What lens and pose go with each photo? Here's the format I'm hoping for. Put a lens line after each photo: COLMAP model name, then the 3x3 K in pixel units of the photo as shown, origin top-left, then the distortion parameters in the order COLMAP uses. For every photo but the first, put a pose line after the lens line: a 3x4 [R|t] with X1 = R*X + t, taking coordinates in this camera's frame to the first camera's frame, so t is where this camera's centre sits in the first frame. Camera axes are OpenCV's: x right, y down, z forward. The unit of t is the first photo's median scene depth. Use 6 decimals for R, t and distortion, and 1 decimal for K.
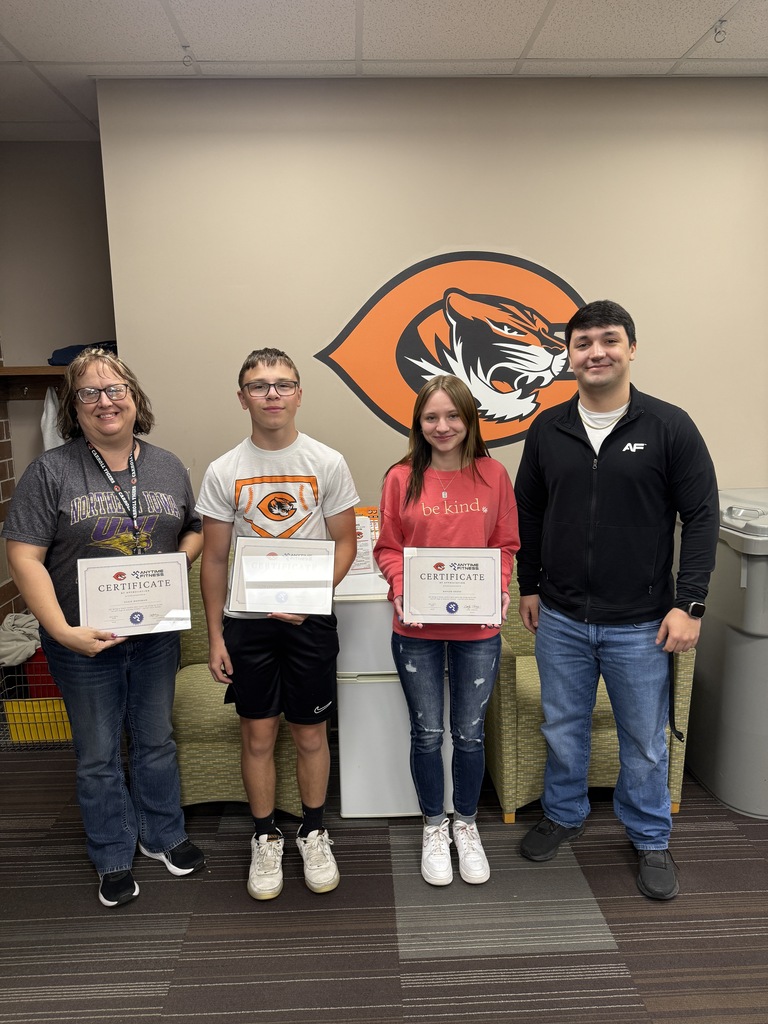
lens RADIAL K [[726.8, 0, 381.5], [0, 726.8, 514.1], [0, 0, 1]] dist [0.042878, -0.022770]
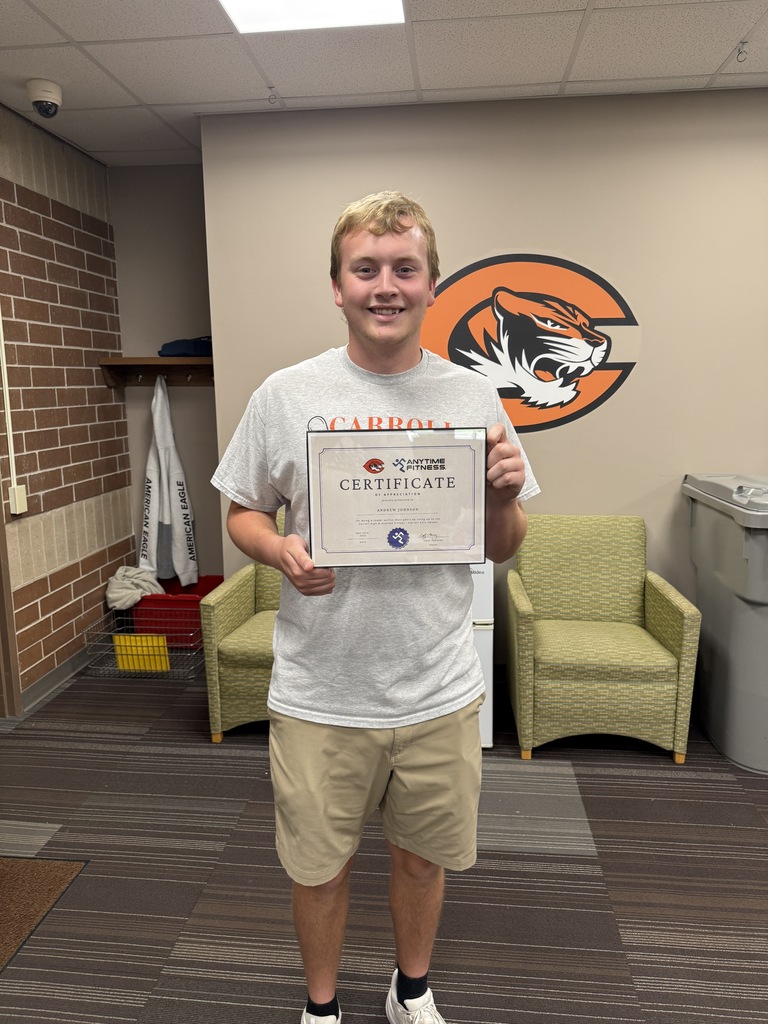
lens RADIAL K [[726.8, 0, 385.8], [0, 726.8, 510.4], [0, 0, 1]] dist [0.042878, -0.022770]
pose [[0.990378, 0.032062, -0.134622, 0.089122], [-0.031729, 0.999486, 0.004620, 0.033815], [0.134701, -0.000304, 0.990886, -0.136748]]
